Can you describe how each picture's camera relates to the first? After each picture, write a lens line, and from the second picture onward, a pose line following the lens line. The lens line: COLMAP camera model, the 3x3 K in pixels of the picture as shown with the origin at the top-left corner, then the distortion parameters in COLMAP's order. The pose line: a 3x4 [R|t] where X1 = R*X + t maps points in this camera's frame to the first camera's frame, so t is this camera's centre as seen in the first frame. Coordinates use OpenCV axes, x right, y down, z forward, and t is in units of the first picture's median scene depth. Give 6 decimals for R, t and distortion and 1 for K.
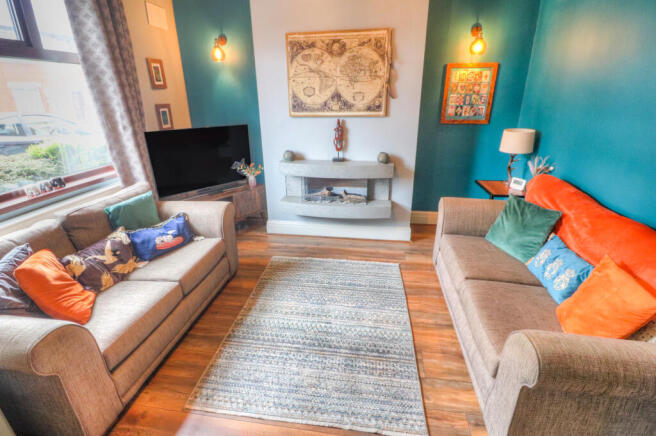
lens RADIAL K [[307.9, 0, 327.6], [0, 307.9, 214.6], [0, 0, 1]] dist [-0.001665, -0.013474]
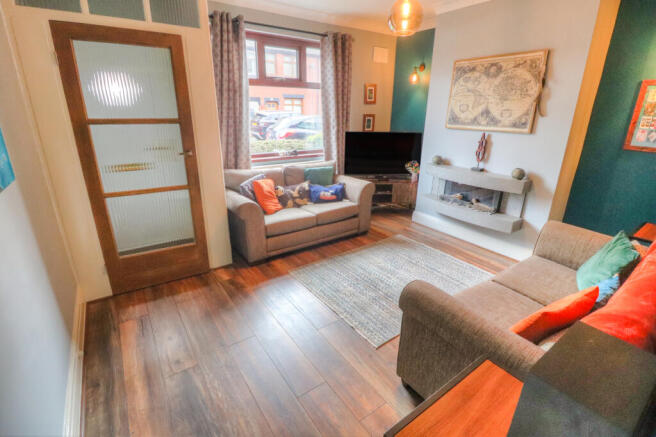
lens RADIAL K [[307.9, 0, 327.6], [0, 307.9, 215.1], [0, 0, 1]] dist [-0.001665, -0.013474]
pose [[0.684175, 0.255260, -0.683189, 0.506374], [-0.278893, 0.957124, 0.078315, 0.044784], [0.673887, 0.136955, 0.726030, -0.147113]]
